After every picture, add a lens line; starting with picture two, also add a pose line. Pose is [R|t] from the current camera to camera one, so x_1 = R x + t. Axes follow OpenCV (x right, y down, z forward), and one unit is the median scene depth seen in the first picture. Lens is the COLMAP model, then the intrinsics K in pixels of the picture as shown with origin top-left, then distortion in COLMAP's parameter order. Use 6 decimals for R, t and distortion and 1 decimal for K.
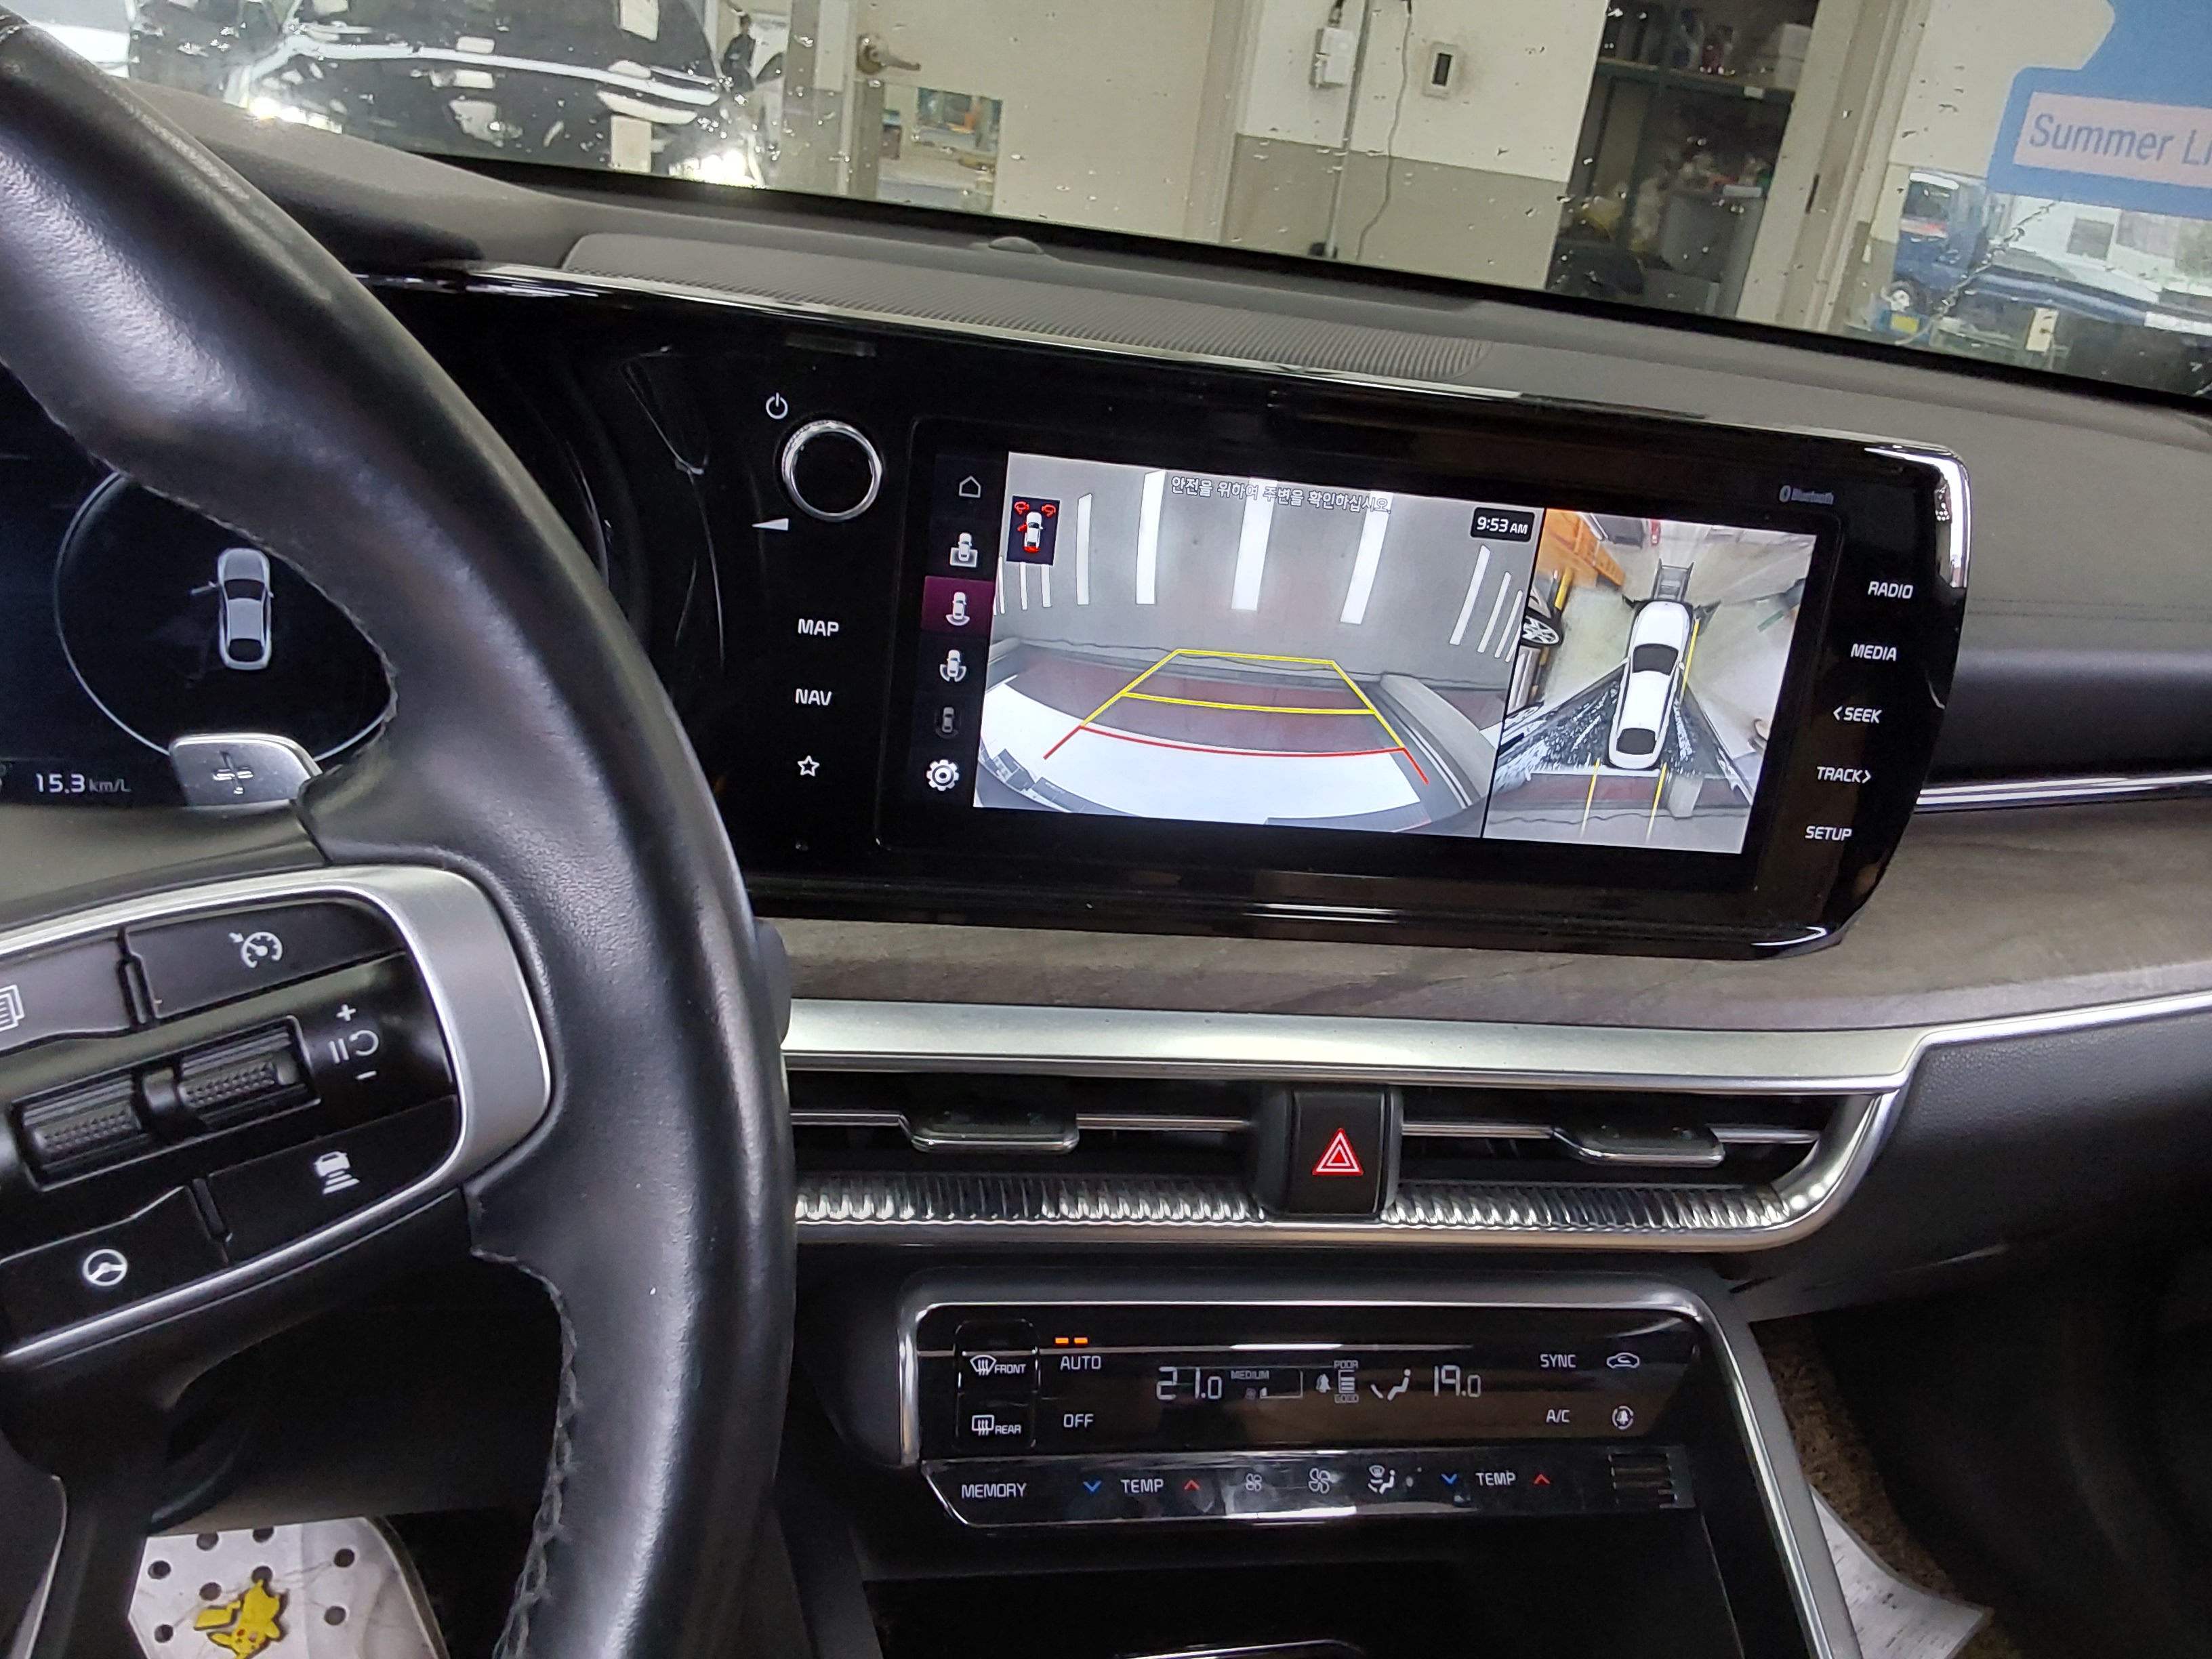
lens RADIAL K [[1753.4, 0, 1049.8], [0, 1753.4, 832.0], [0, 0, 1]] dist [0.175791, -0.323044]
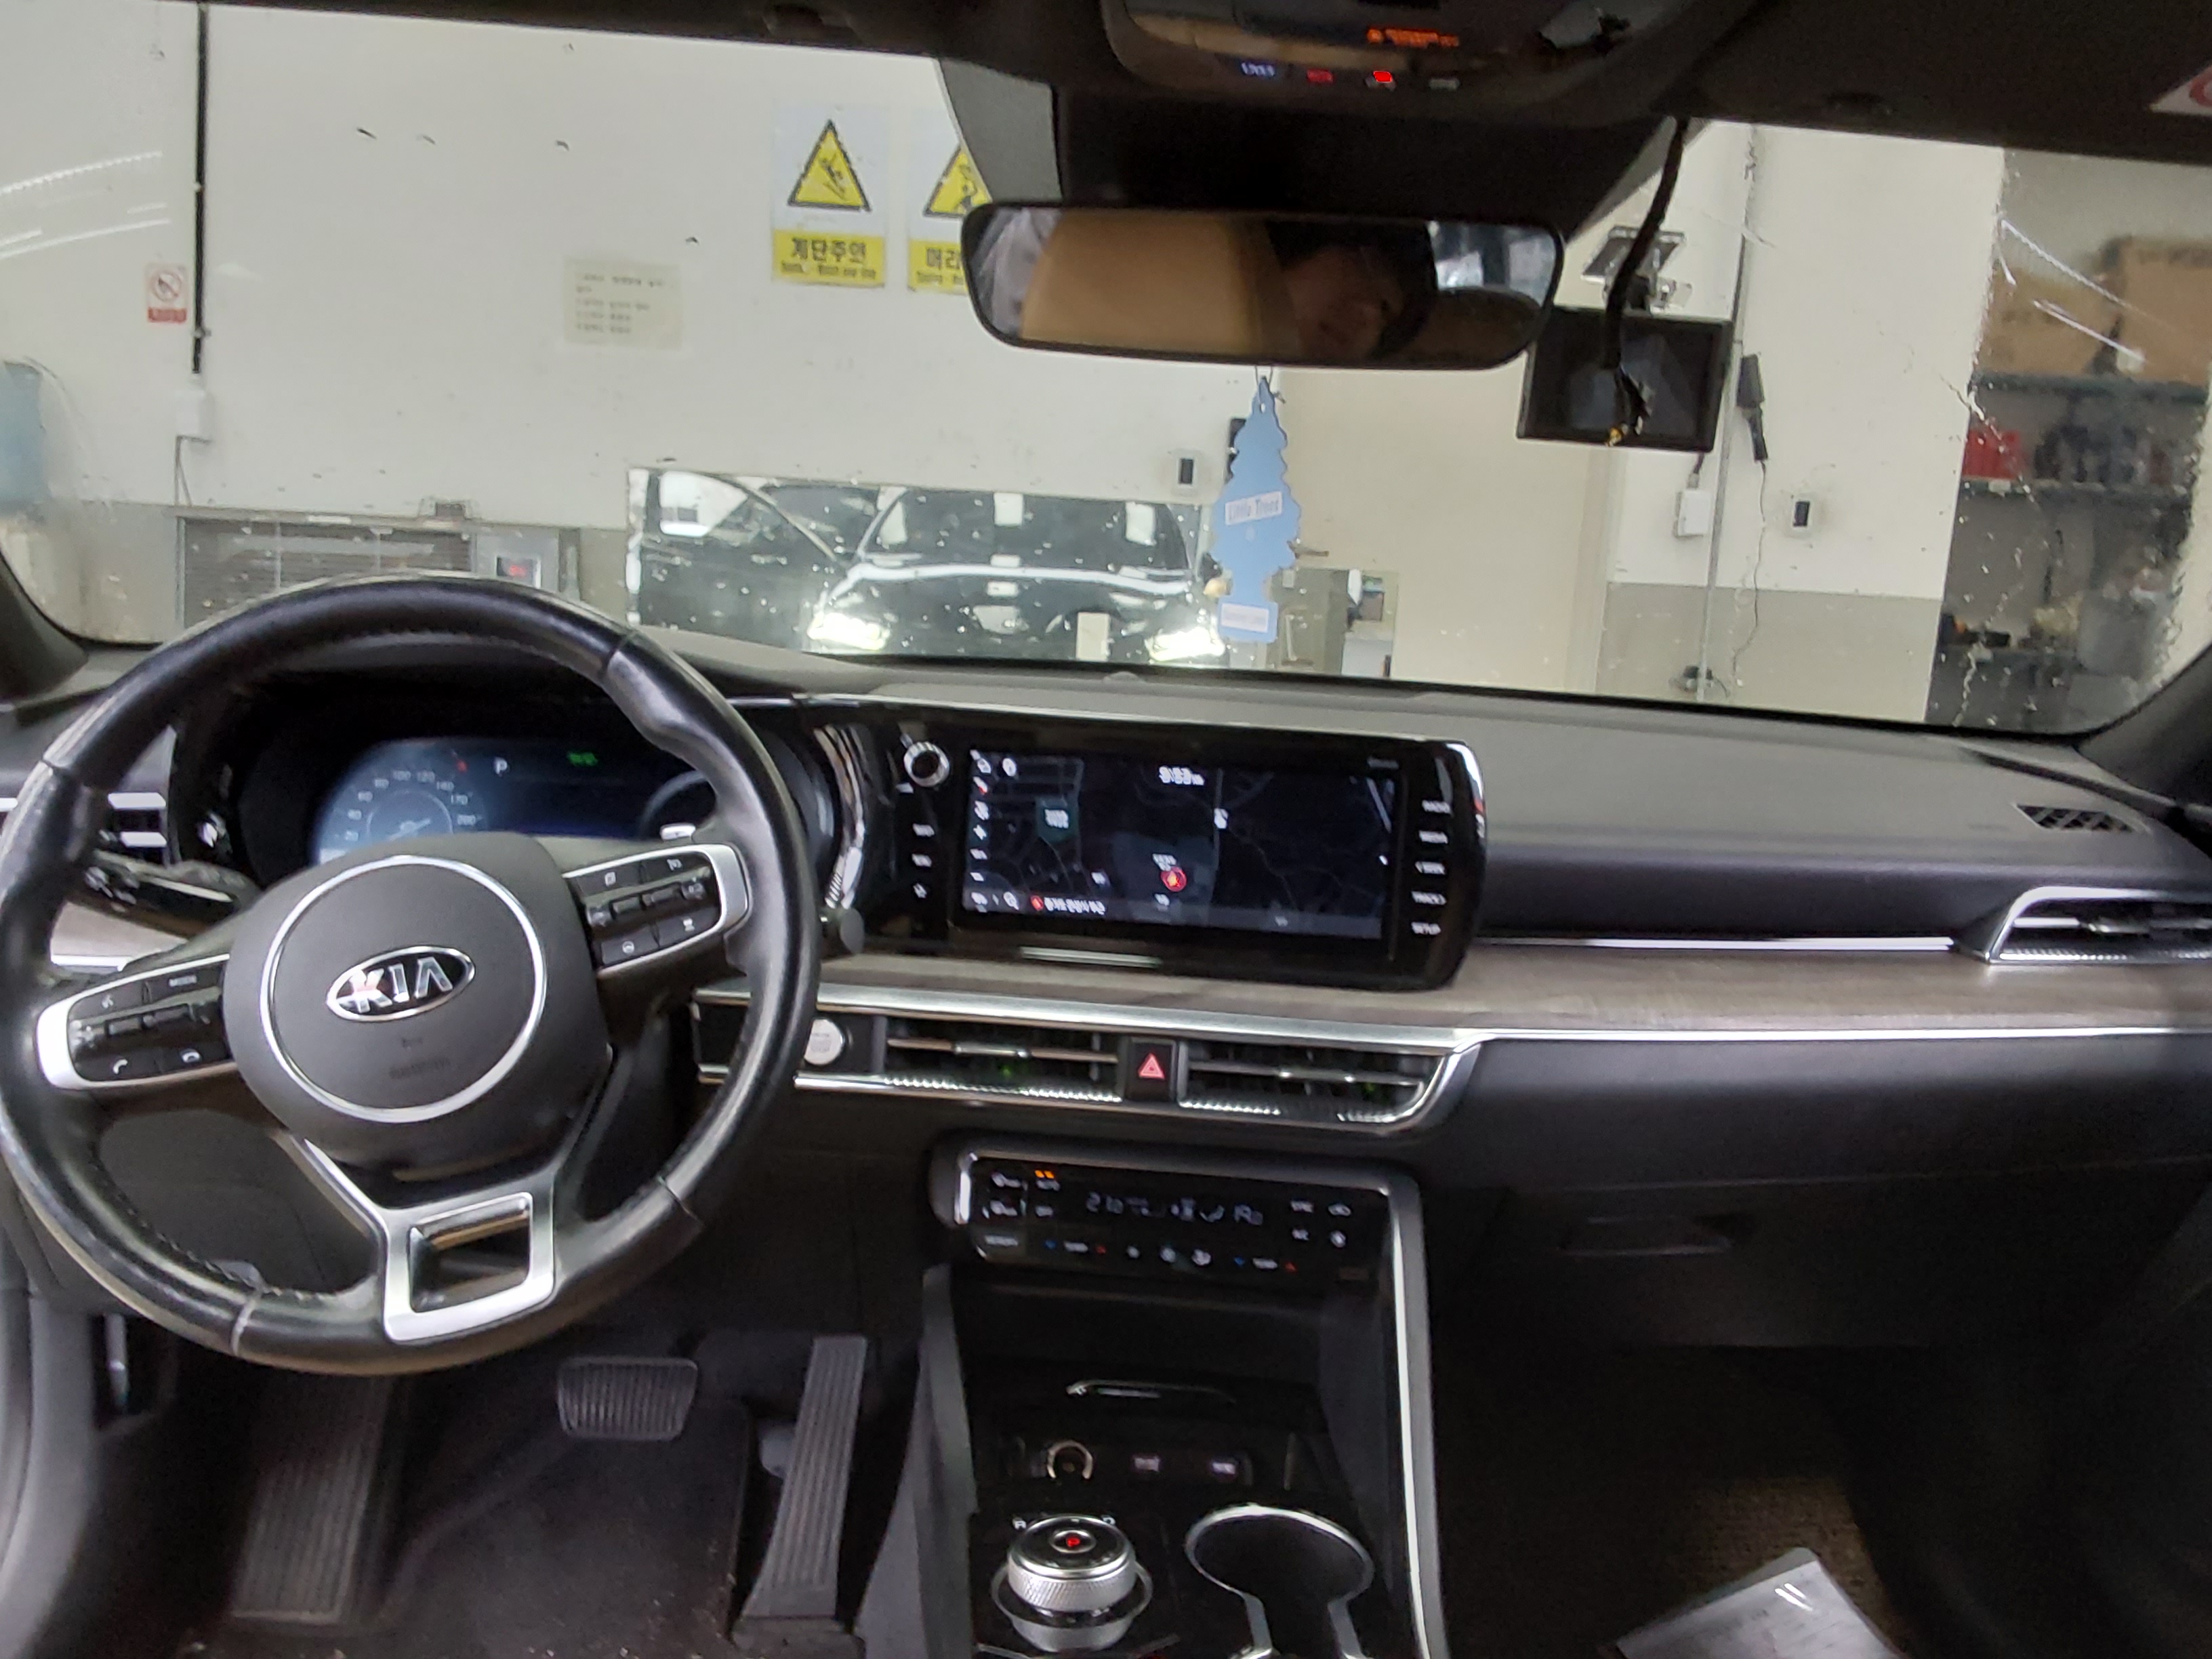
lens RADIAL K [[1753.4, 0, 1049.8], [0, 1753.4, 832.0], [0, 0, 1]] dist [0.175791, -0.323044]
pose [[0.959974, -0.037915, -0.277510, 0.261297], [-0.030603, 0.970665, -0.238481, 0.168897], [0.278411, 0.237429, 0.930653, -0.434726]]
